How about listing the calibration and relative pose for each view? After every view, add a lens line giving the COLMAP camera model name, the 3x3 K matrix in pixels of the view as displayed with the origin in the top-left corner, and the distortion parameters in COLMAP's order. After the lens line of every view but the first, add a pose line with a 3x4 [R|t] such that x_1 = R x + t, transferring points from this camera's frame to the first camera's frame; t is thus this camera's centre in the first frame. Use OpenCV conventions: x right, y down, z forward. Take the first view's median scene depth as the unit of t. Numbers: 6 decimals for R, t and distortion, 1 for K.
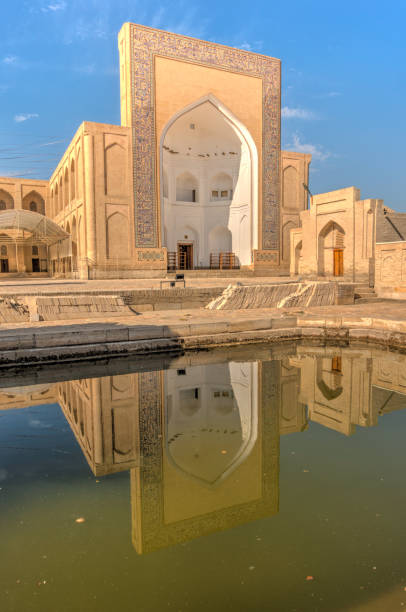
lens RADIAL K [[426.2, 0, 202.7], [0, 426.2, 307.8], [0, 0, 1]] dist [0.005433, -0.011440]
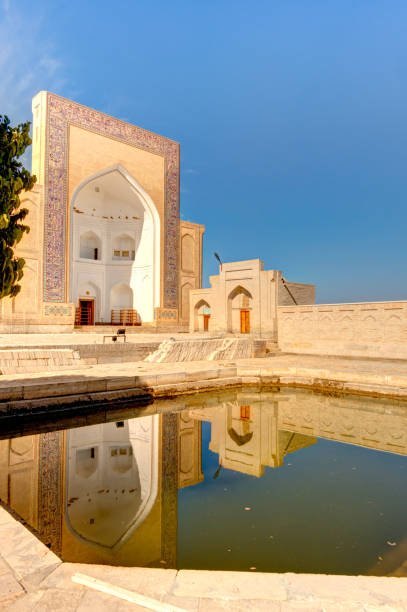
lens RADIAL K [[426.2, 0, 203.8], [0, 426.2, 304.3], [0, 0, 1]] dist [0.005433, -0.011440]
pose [[0.951298, 0.033300, 0.306469, -0.106894], [0.010127, 0.990236, -0.139030, 0.005084], [-0.308106, 0.135363, 0.941673, -0.044070]]
